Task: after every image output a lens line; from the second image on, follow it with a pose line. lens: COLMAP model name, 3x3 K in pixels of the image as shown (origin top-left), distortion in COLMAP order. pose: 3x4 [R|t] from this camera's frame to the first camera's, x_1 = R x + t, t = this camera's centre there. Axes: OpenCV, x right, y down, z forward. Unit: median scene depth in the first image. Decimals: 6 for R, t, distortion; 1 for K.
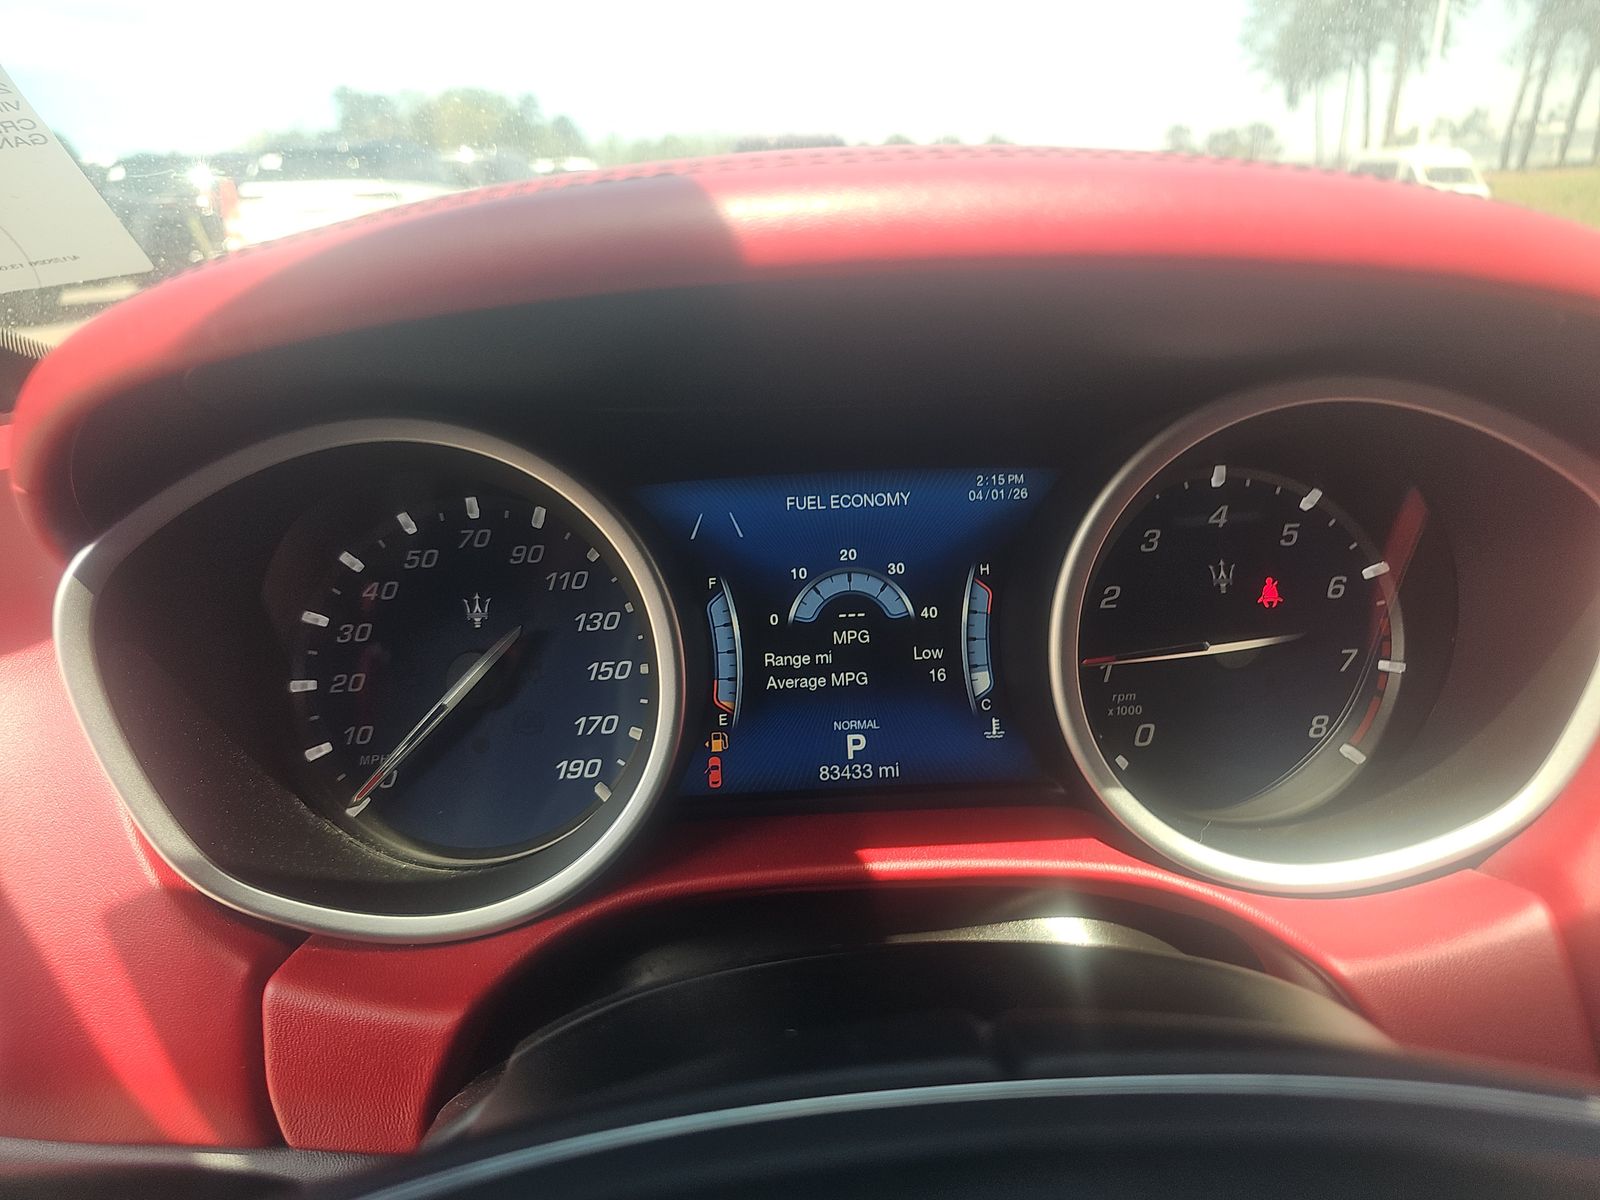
lens RADIAL K [[1075.6, 0, 800.0], [0, 1075.6, 600.0], [0, 0, 1]] dist [-0.003319, -0.000696]
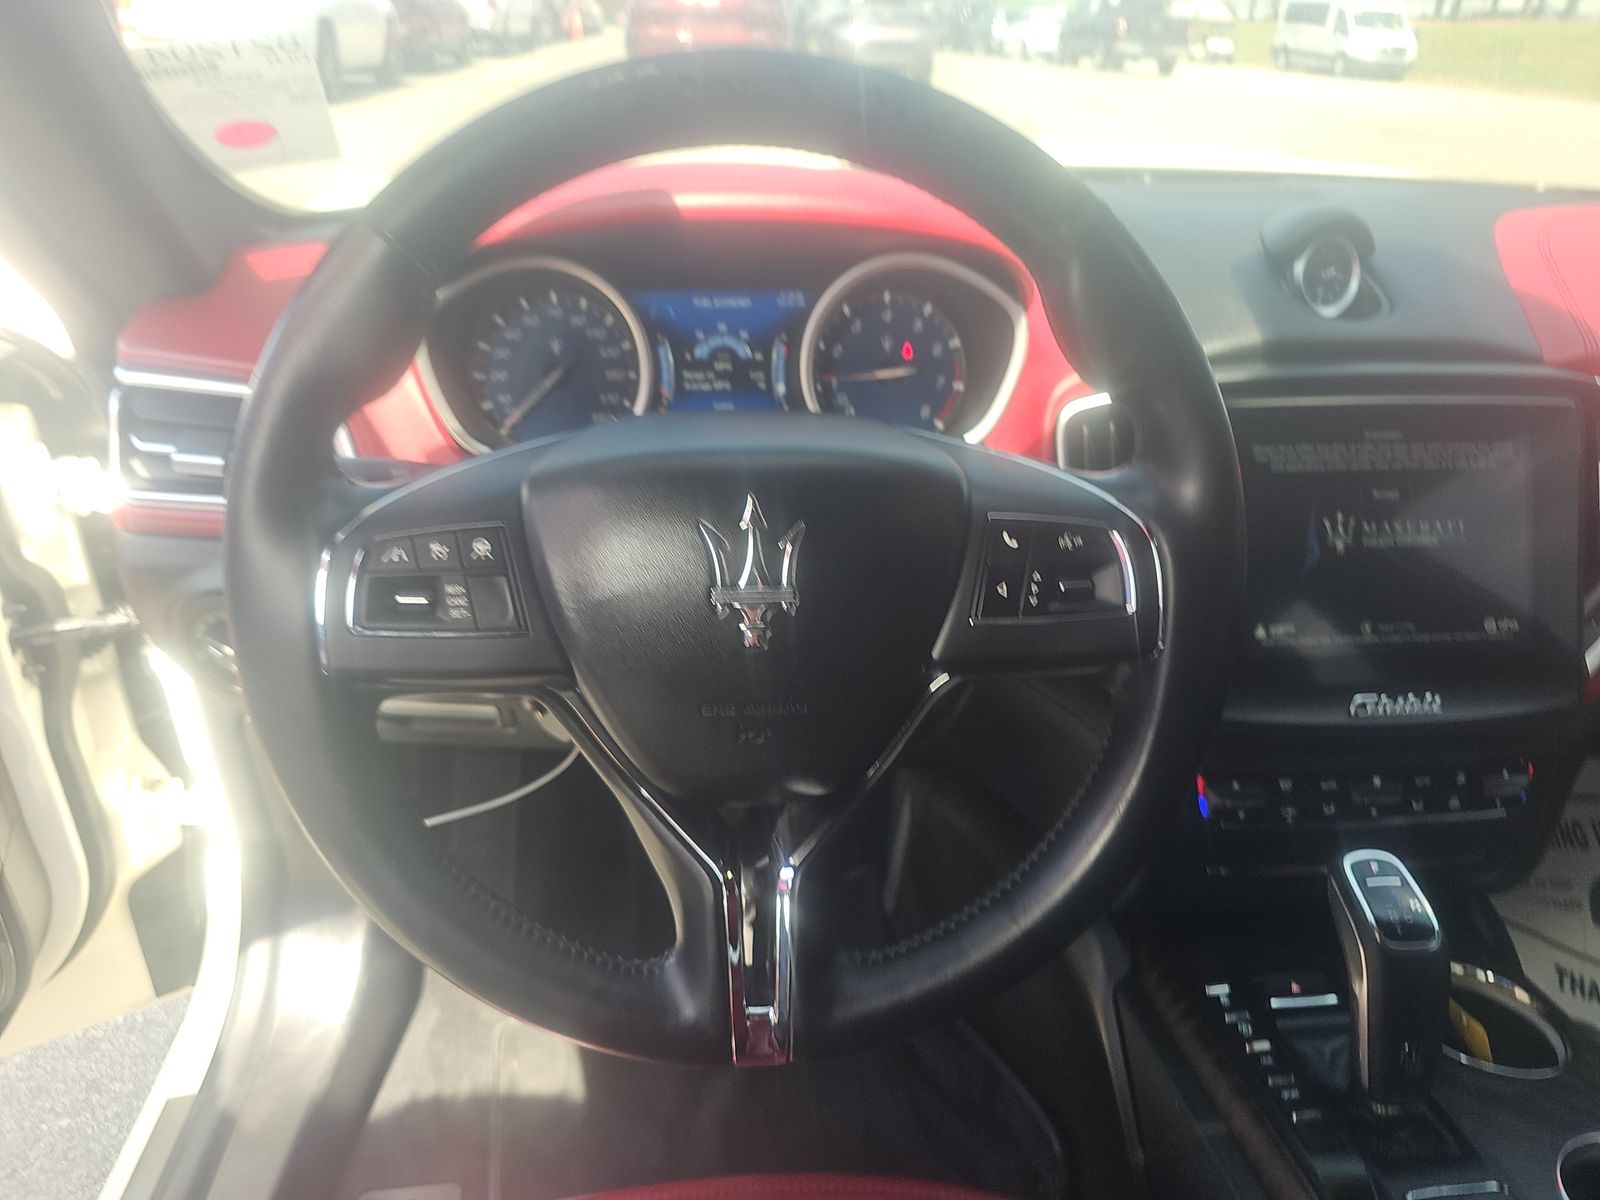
lens RADIAL K [[1028.5, 0, 800.0], [0, 1028.5, 600.0], [0, 0, 1]] dist [0.006249, -0.000040]
pose [[0.995967, 0.012777, 0.088809, 0.024084], [-0.026655, 0.987255, 0.156898, 0.175471], [-0.085672, -0.158632, 0.983614, -1.188495]]
